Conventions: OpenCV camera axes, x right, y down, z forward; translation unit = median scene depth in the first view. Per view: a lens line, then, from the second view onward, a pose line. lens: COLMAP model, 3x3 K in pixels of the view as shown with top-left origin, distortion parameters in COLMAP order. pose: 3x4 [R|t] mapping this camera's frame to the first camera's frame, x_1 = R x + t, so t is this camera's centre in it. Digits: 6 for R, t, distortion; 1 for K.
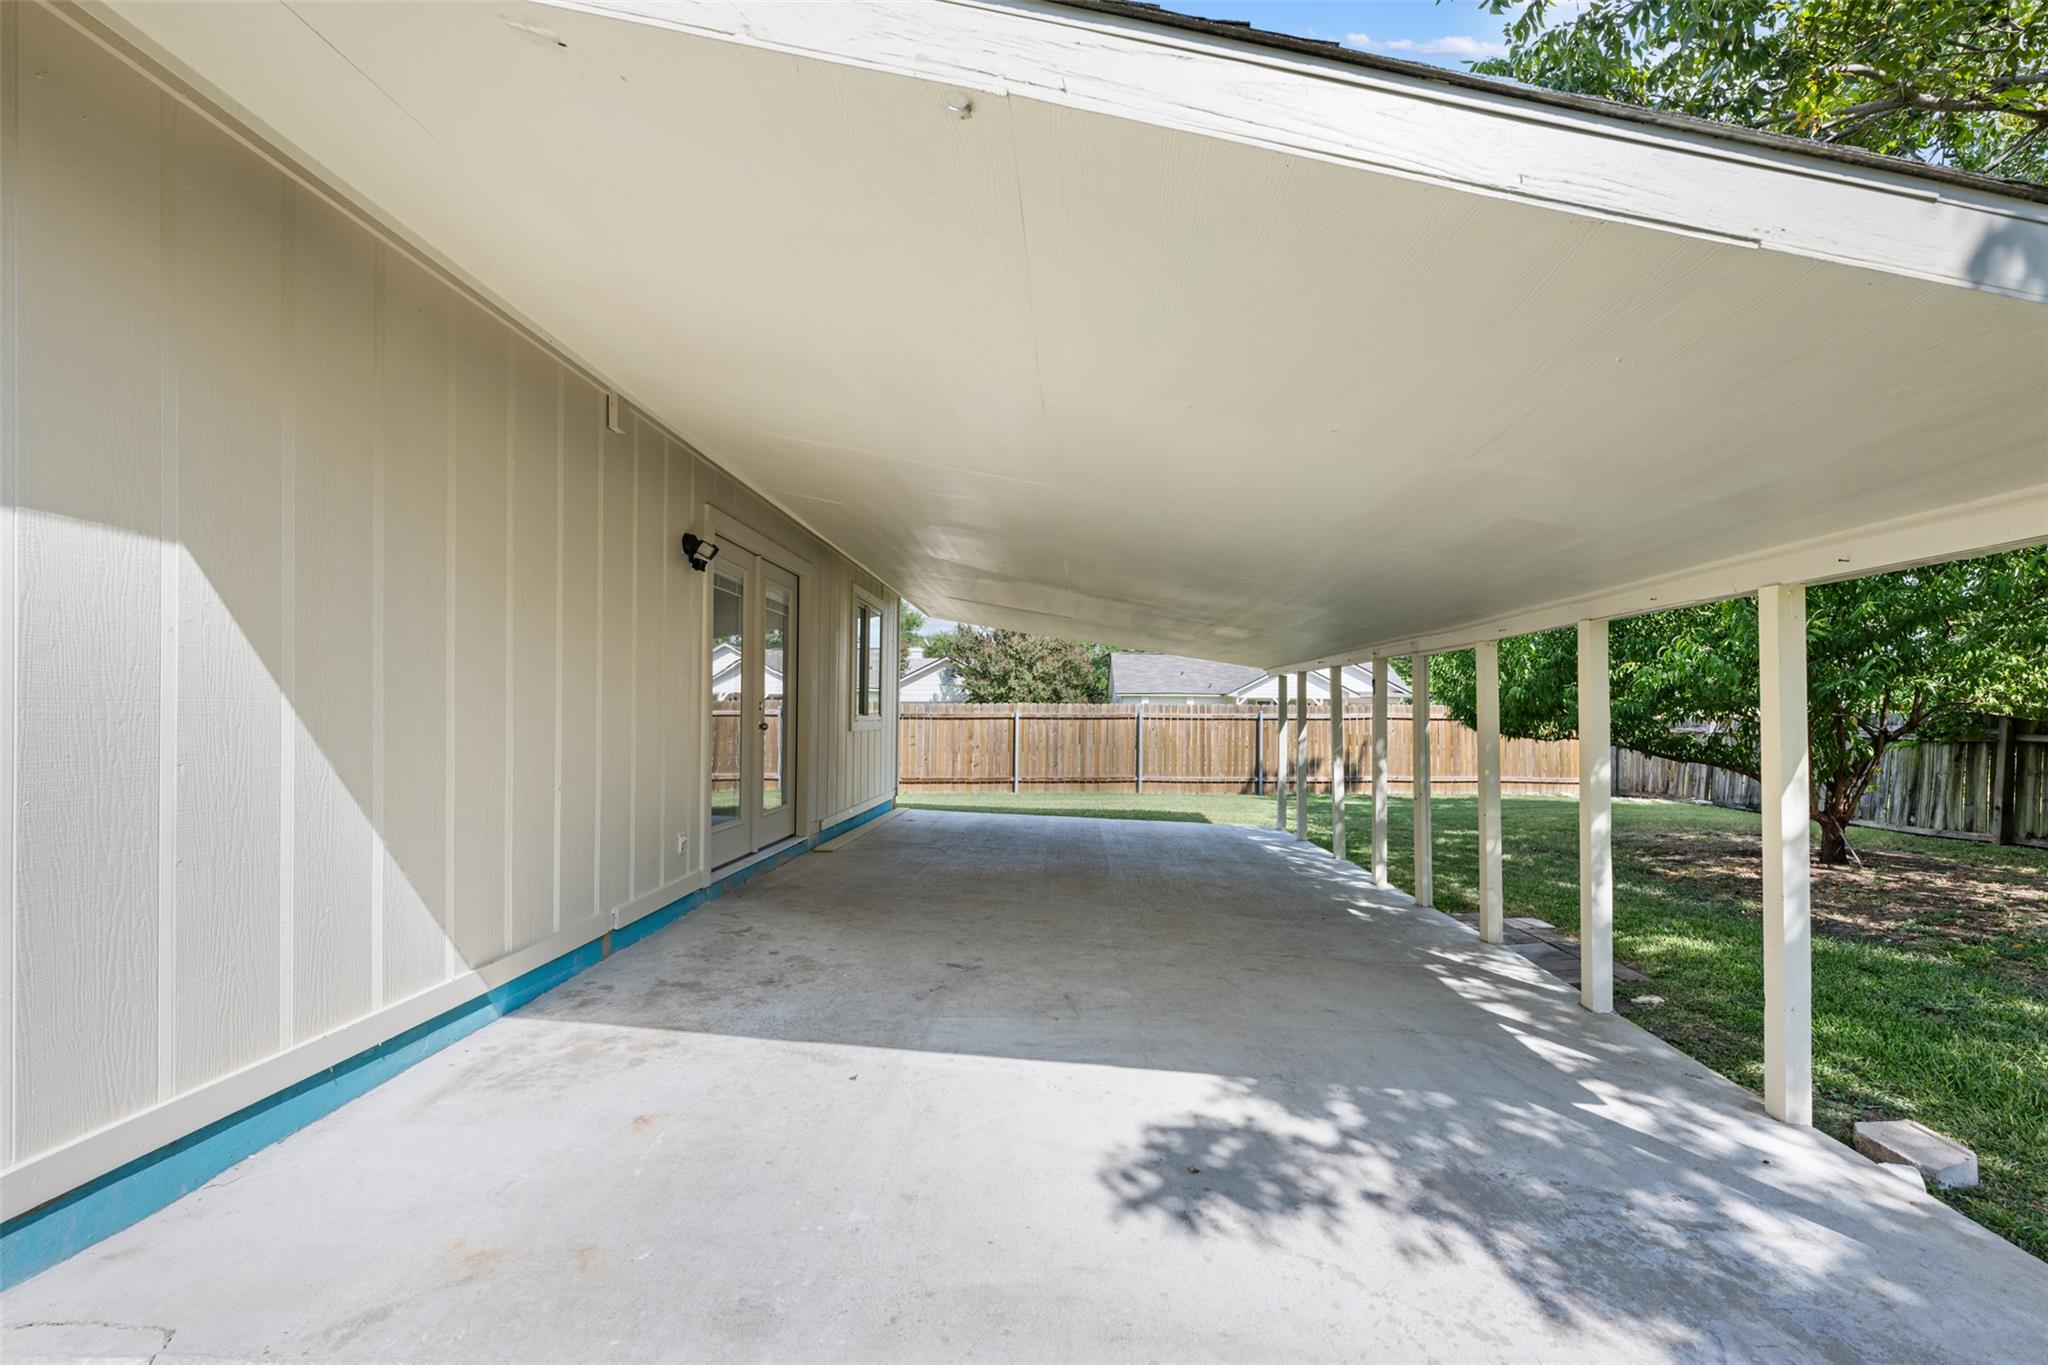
lens RADIAL K [[808.1, 0, 1028.5], [0, 808.1, 700.2], [0, 0, 1]] dist [-0.001378, 0.000647]
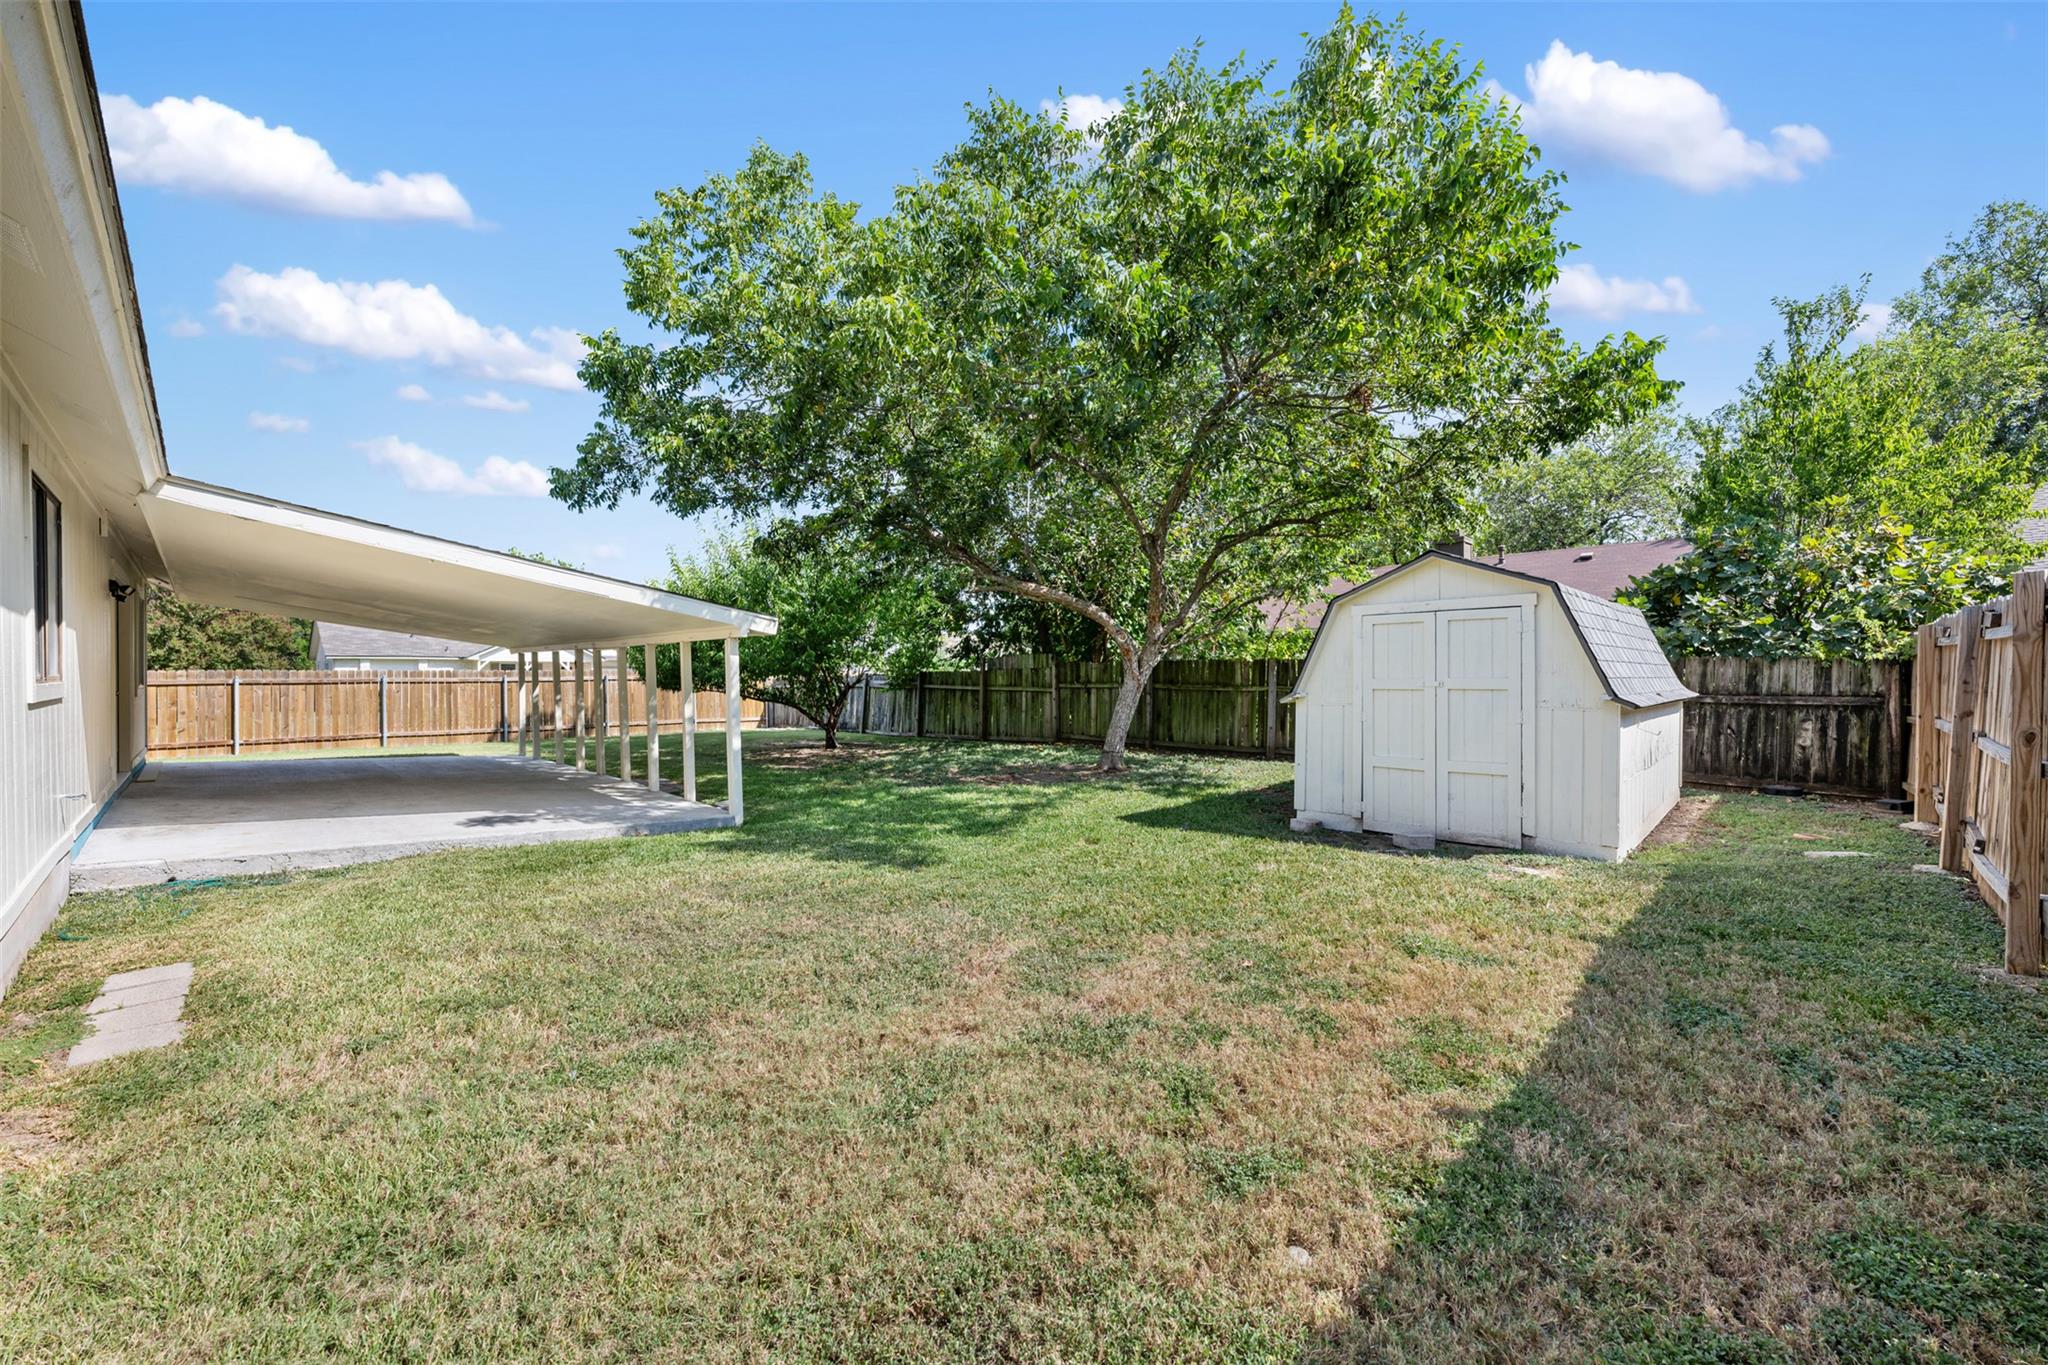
lens RADIAL K [[808.1, 0, 1032.2], [0, 808.1, 682.7], [0, 0, 1]] dist [-0.001378, 0.000647]
pose [[0.653777, -0.015364, 0.756531, -0.127841], [-0.005206, 0.999679, 0.024800, -0.010626], [-0.756669, -0.020152, 0.653488, -0.447624]]
